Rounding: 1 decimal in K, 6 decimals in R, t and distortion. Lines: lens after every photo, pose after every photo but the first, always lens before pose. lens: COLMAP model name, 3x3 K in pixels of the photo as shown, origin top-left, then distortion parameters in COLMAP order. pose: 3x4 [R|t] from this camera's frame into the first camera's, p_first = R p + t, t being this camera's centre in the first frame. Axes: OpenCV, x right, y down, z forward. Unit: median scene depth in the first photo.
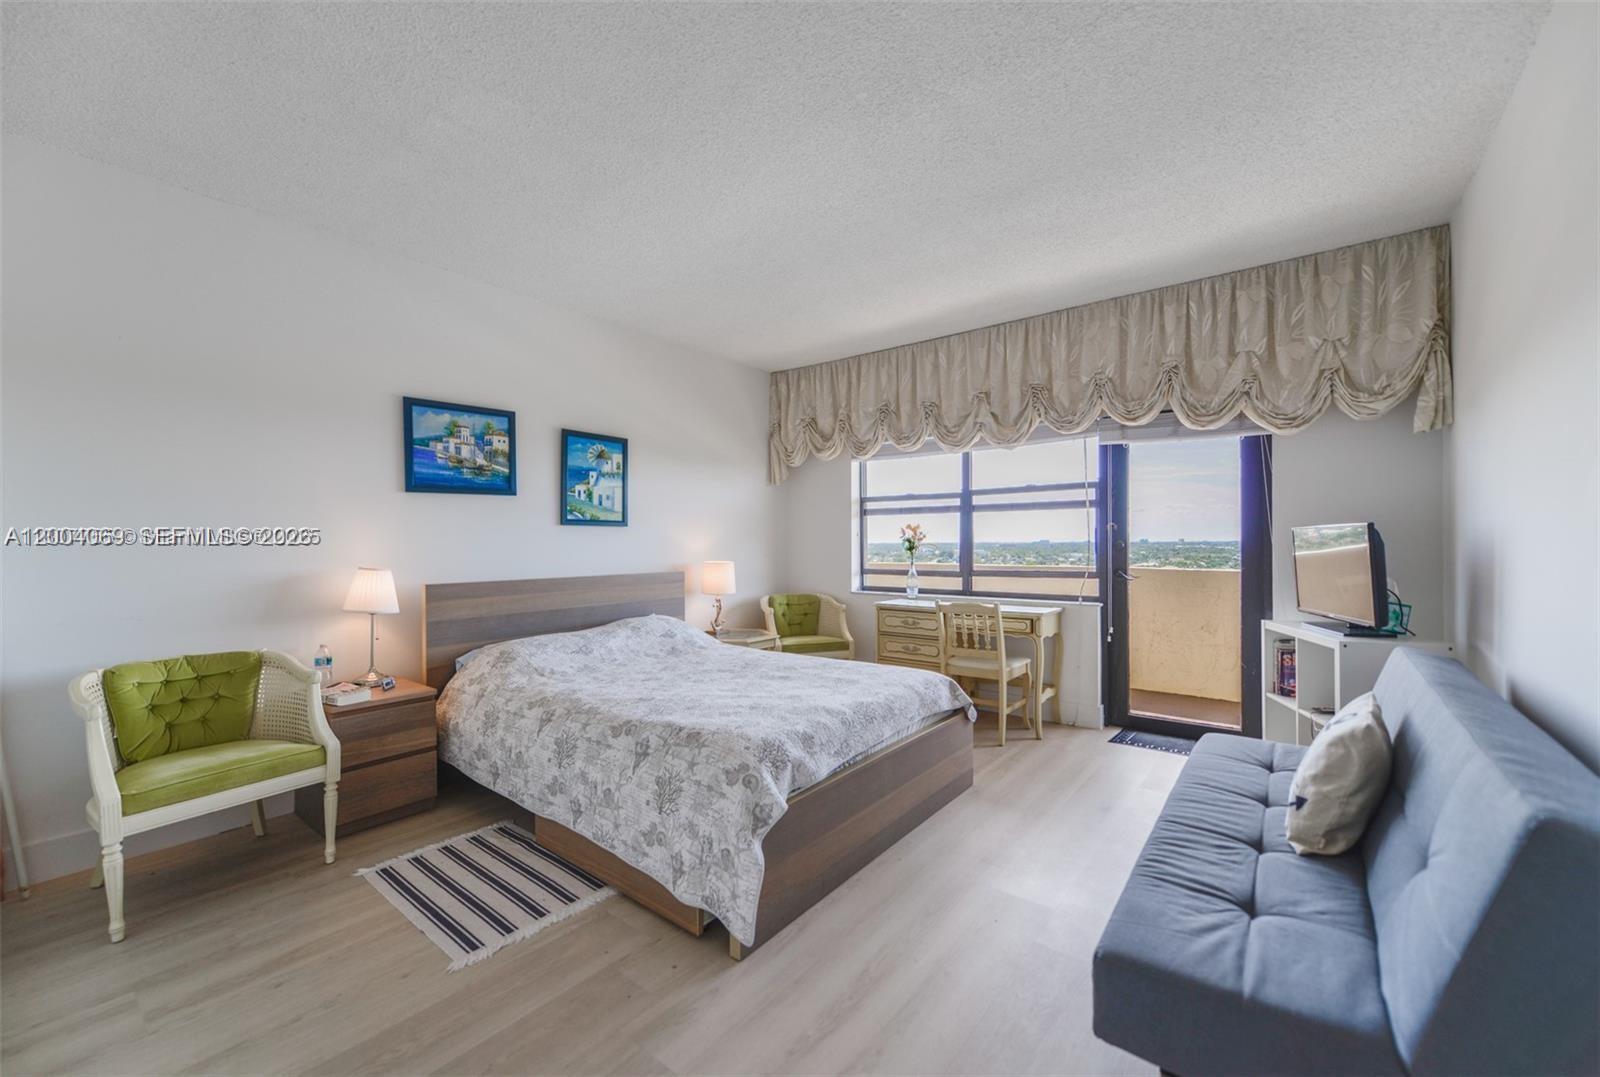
lens RADIAL K [[627.4, 0, 800.0], [0, 627.4, 538.5], [0, 0, 1]] dist [-0.000943, -0.000288]
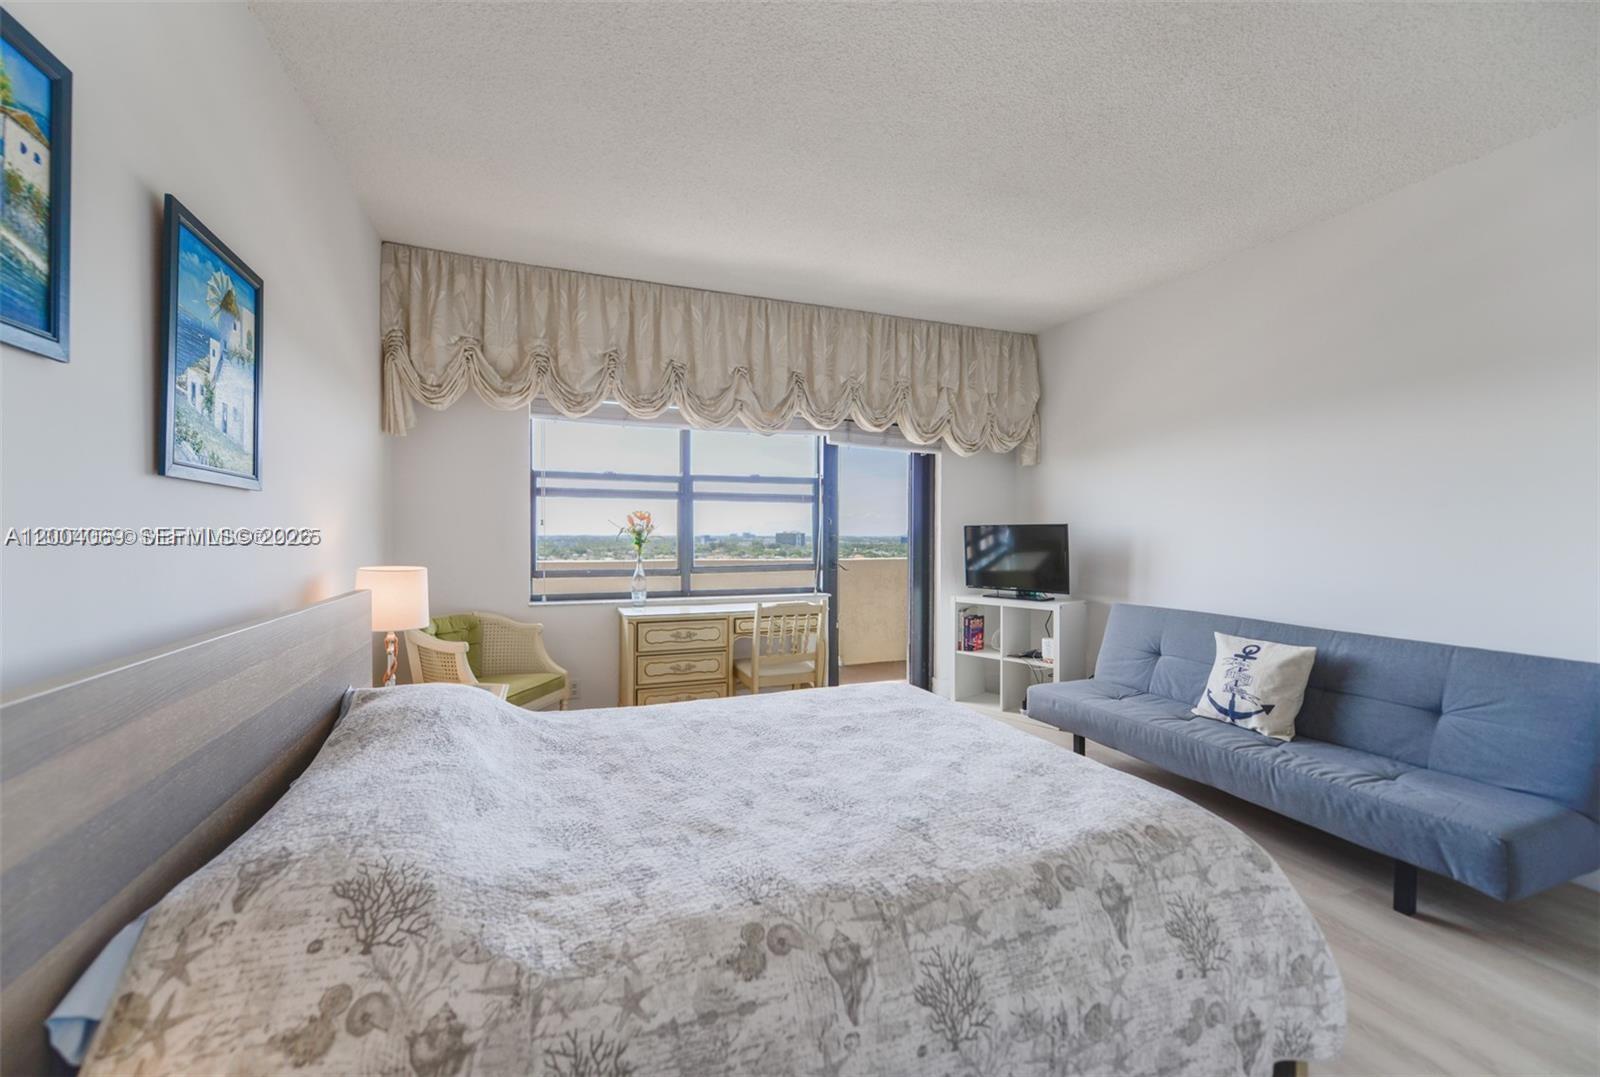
lens RADIAL K [[627.4, 0, 800.0], [0, 627.4, 538.5], [0, 0, 1]] dist [-0.000943, -0.000288]
pose [[0.526911, 0.003090, 0.849915, -0.425862], [-0.012224, 0.999918, 0.003943, 0.006579], [-0.849833, -0.012467, 0.526905, 0.456665]]
